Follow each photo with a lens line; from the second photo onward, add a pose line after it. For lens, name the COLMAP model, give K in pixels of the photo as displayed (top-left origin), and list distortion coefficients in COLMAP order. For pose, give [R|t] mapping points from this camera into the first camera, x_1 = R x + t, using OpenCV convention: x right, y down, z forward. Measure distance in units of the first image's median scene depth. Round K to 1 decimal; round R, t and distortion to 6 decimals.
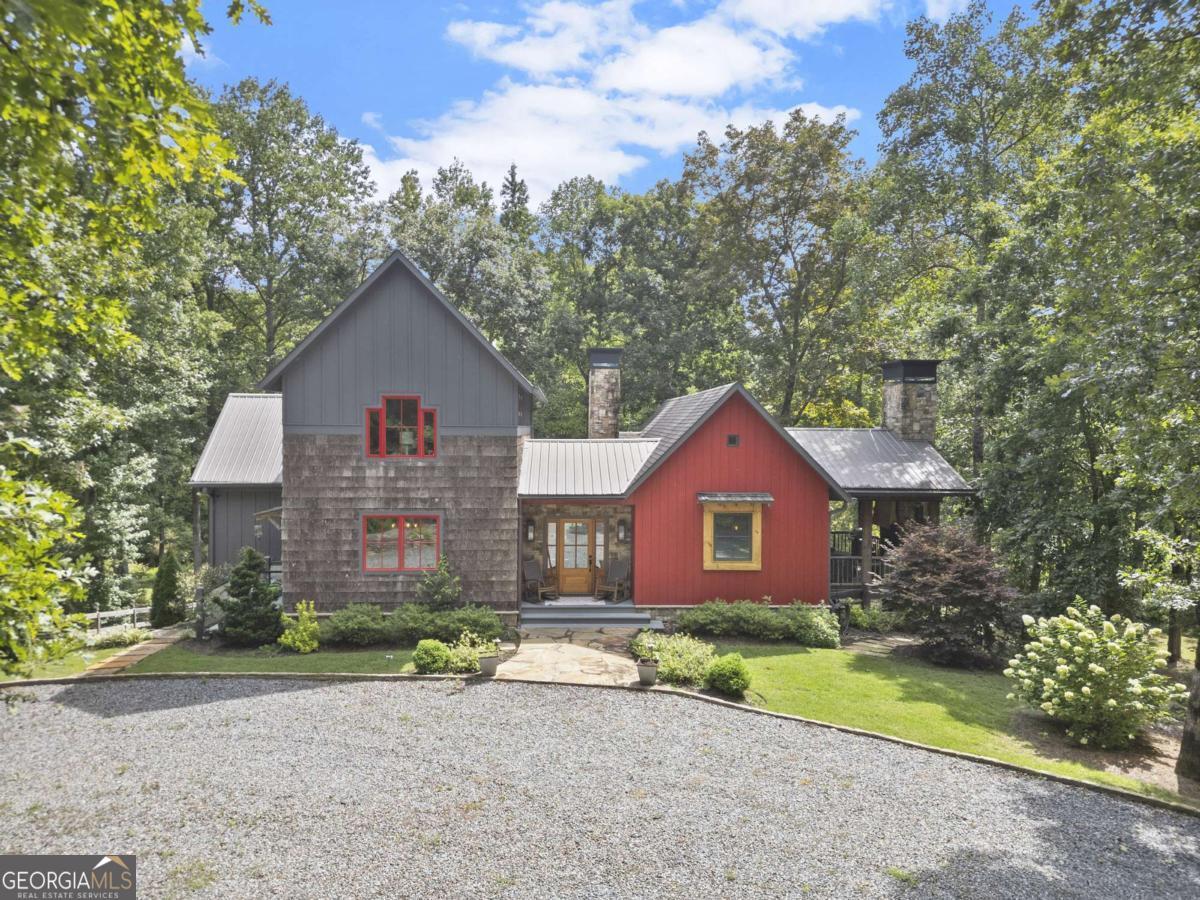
lens RADIAL K [[843.1, 0, 599.9], [0, 843.1, 452.4], [0, 0, 1]] dist [0.041090, -0.036685]
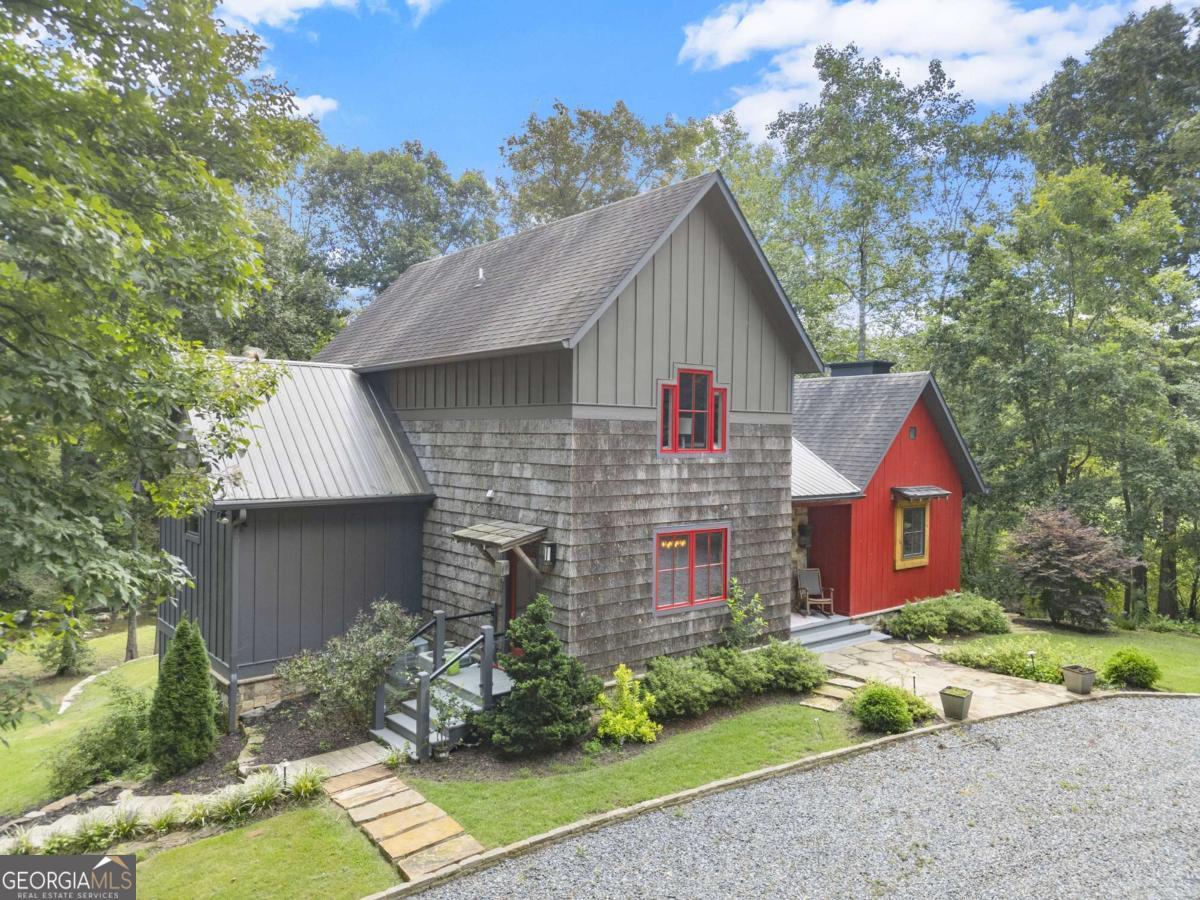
lens RADIAL K [[843.1, 0, 598.9], [0, 843.1, 444.1], [0, 0, 1]] dist [0.041090, -0.036685]
pose [[0.809194, -0.001197, 0.587541, -0.736590], [0.012983, 0.999790, -0.015845, 0.009936], [-0.587398, 0.020450, 0.809039, 0.449597]]
